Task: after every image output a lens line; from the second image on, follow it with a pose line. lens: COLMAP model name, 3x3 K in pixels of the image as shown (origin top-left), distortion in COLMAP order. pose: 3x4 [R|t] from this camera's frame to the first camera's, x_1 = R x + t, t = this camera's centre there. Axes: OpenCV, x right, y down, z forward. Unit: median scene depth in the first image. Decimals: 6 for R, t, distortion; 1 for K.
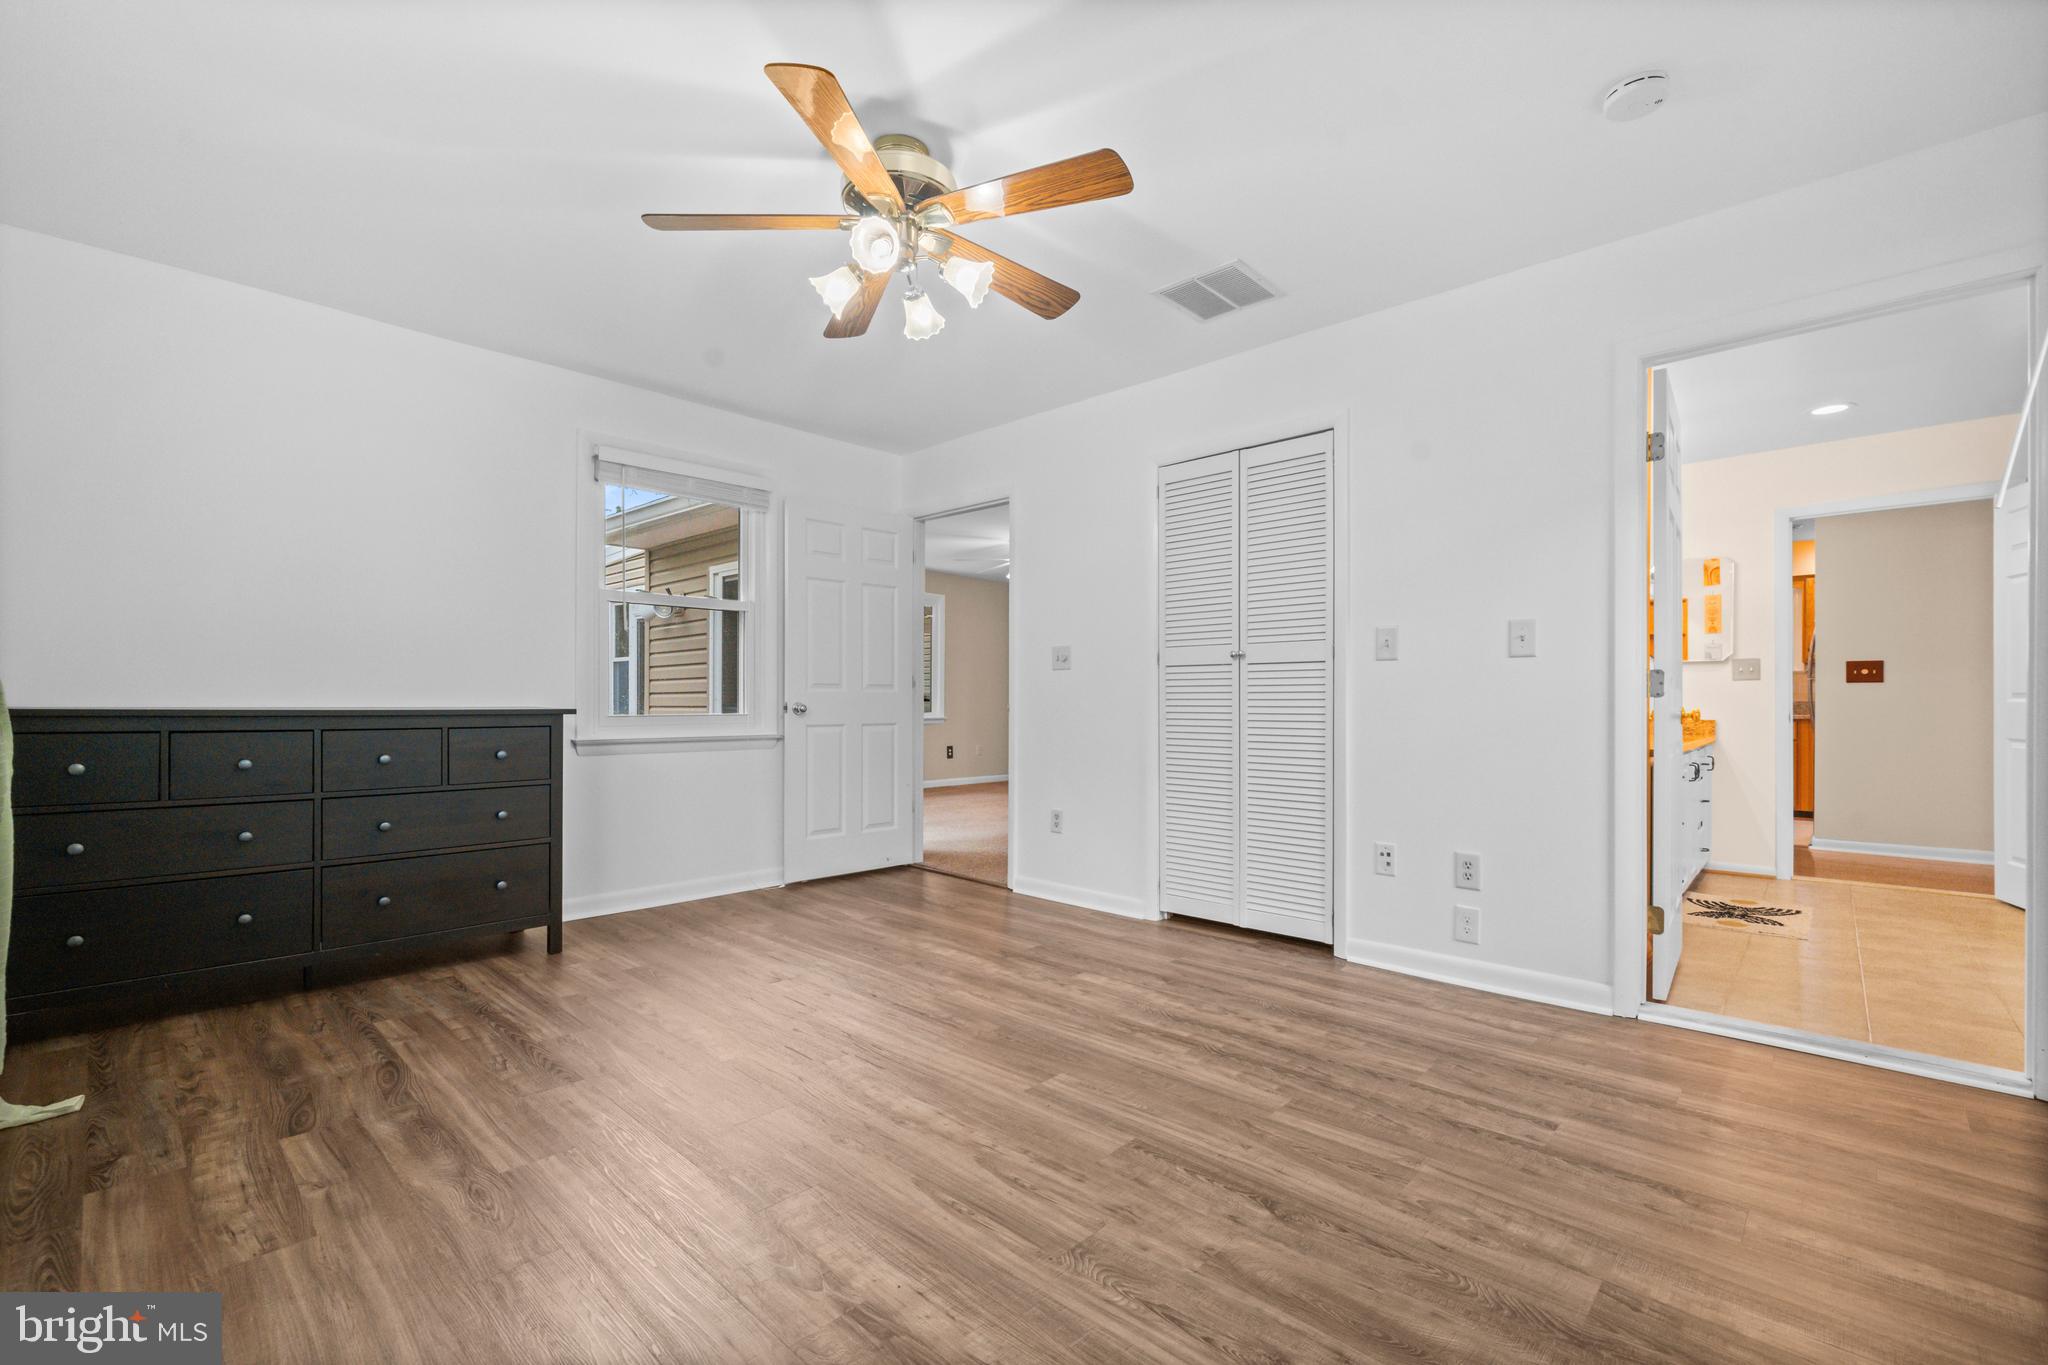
lens RADIAL K [[918.6, 0, 1024.0], [0, 918.6, 682.5], [0, 0, 1]] dist [0.001402, 0.000646]
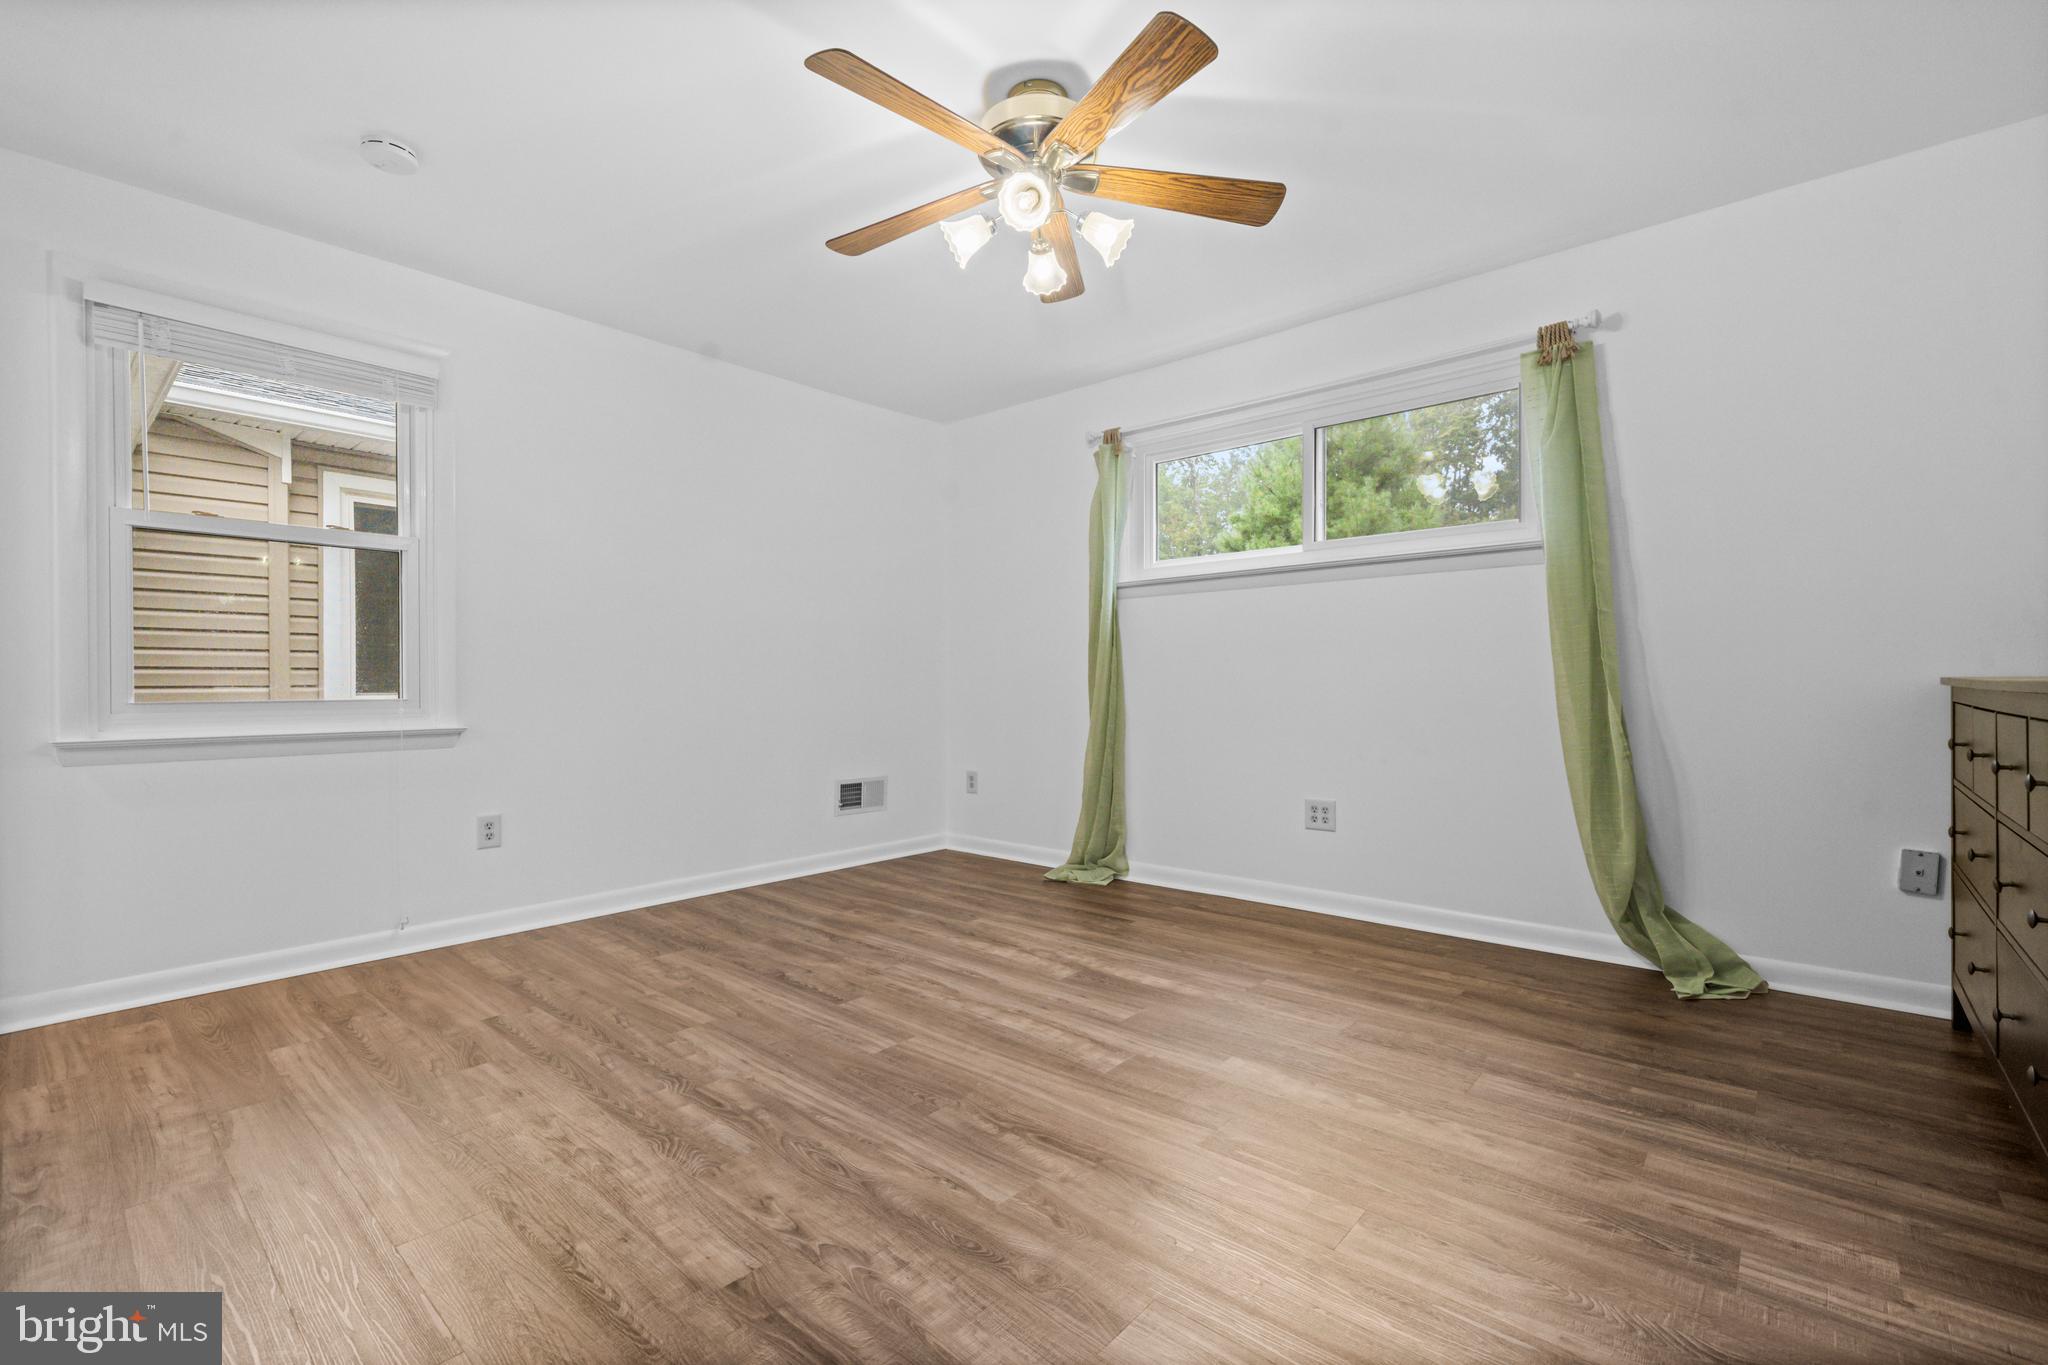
lens RADIAL K [[918.0, 0, 1019.3], [0, 918.0, 666.9], [0, 0, 1]] dist [-0.000222, -0.000073]
pose [[-0.999640, 0.001139, -0.026808, -0.095674], [0.002159, 0.999273, -0.038060, 0.057355], [0.026745, -0.038104, -0.998916, 2.156281]]
